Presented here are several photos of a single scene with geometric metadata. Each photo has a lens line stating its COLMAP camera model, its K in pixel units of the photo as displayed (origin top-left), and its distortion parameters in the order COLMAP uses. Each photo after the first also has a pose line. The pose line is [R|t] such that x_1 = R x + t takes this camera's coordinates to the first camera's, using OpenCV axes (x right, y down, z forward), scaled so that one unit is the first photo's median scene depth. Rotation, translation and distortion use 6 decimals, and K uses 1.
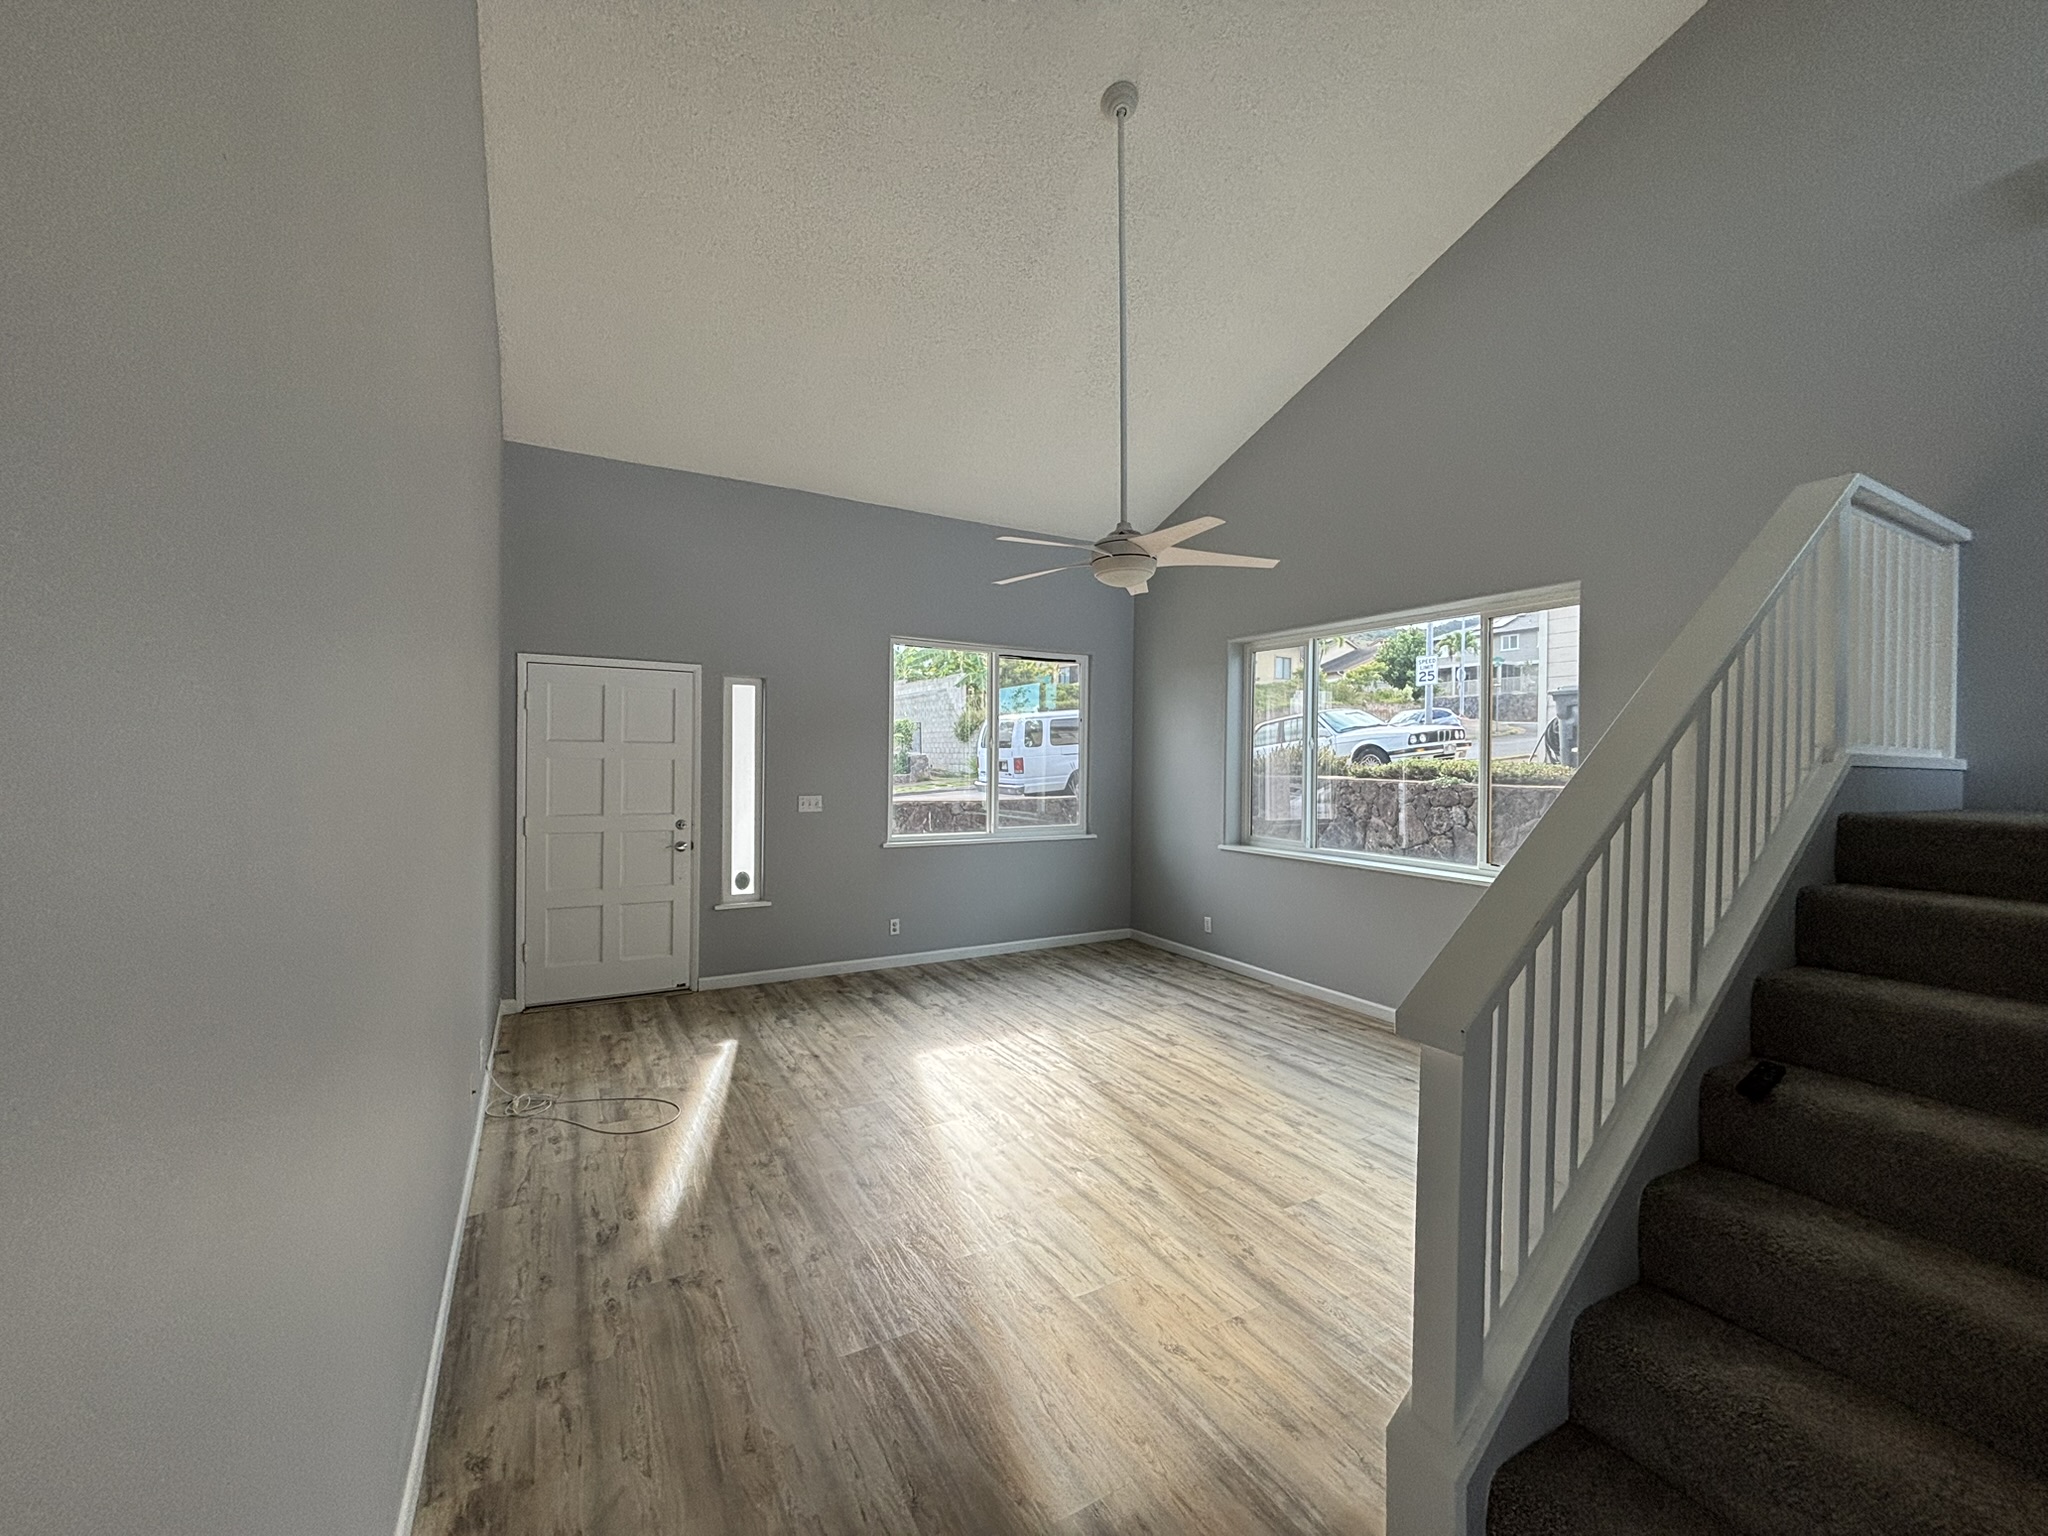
lens RADIAL K [[830.0, 0, 1018.7], [0, 830.0, 769.6], [0, 0, 1]] dist [-0.003418, -0.000477]
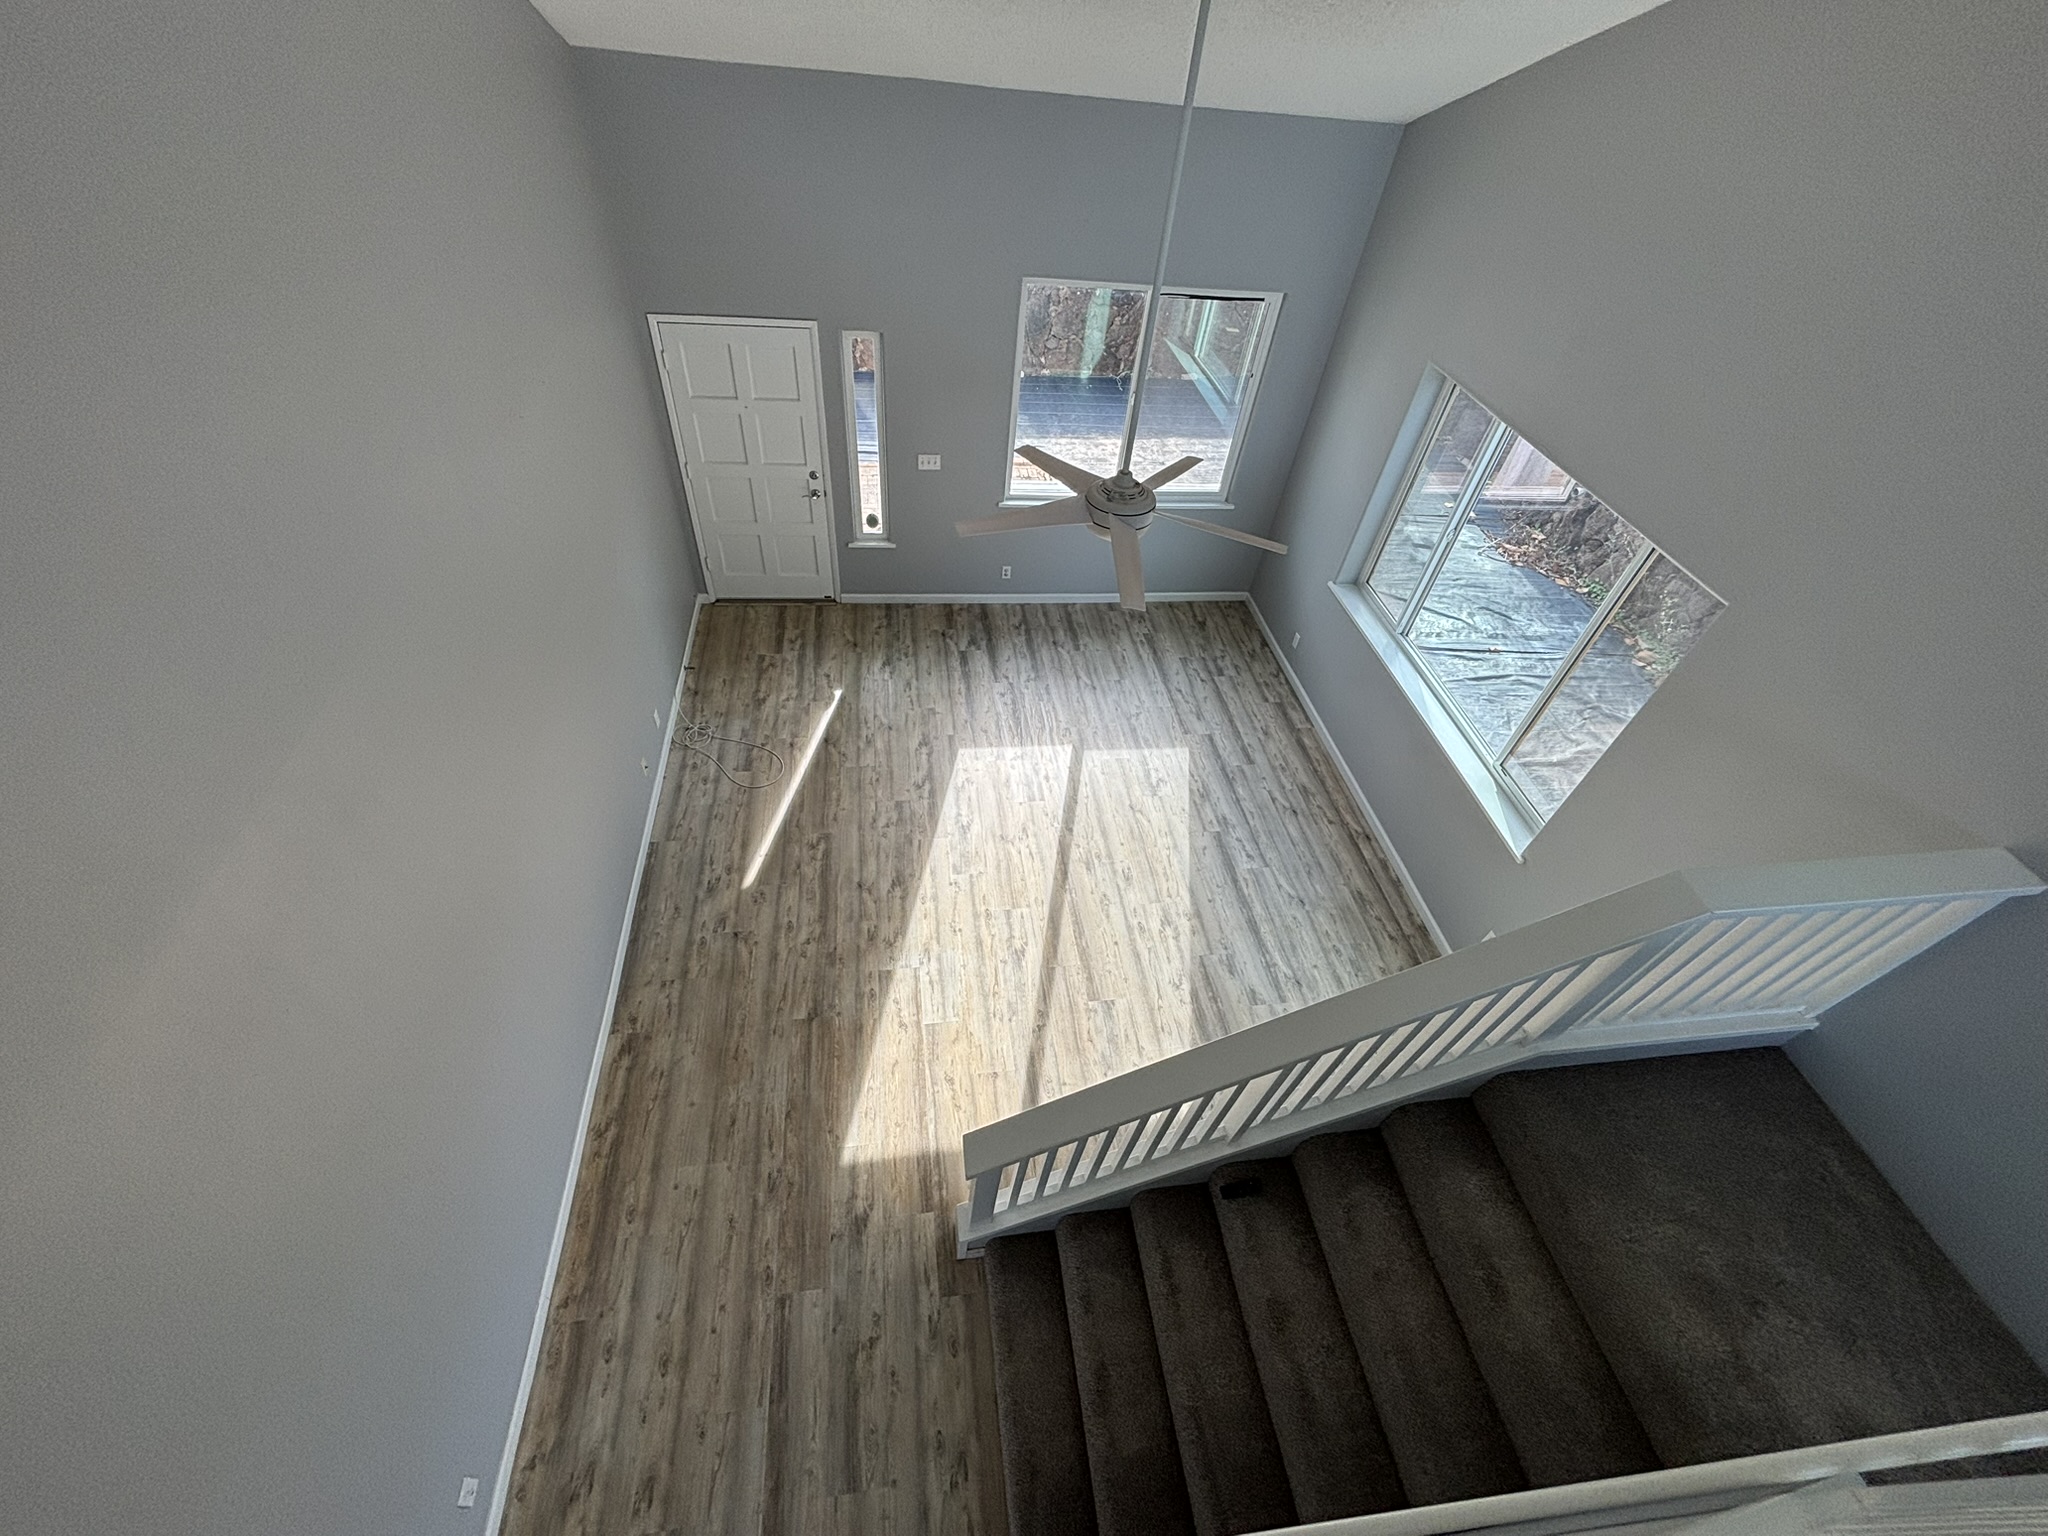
lens RADIAL K [[830.0, 0, 1024.7], [0, 830.0, 767.8], [0, 0, 1]] dist [-0.003418, -0.000477]
pose [[0.927700, 0.308252, -0.210602, 0.248312], [-0.076053, 0.708339, 0.701763, -0.537008], [0.365497, -0.635009, 0.680570, 0.107340]]
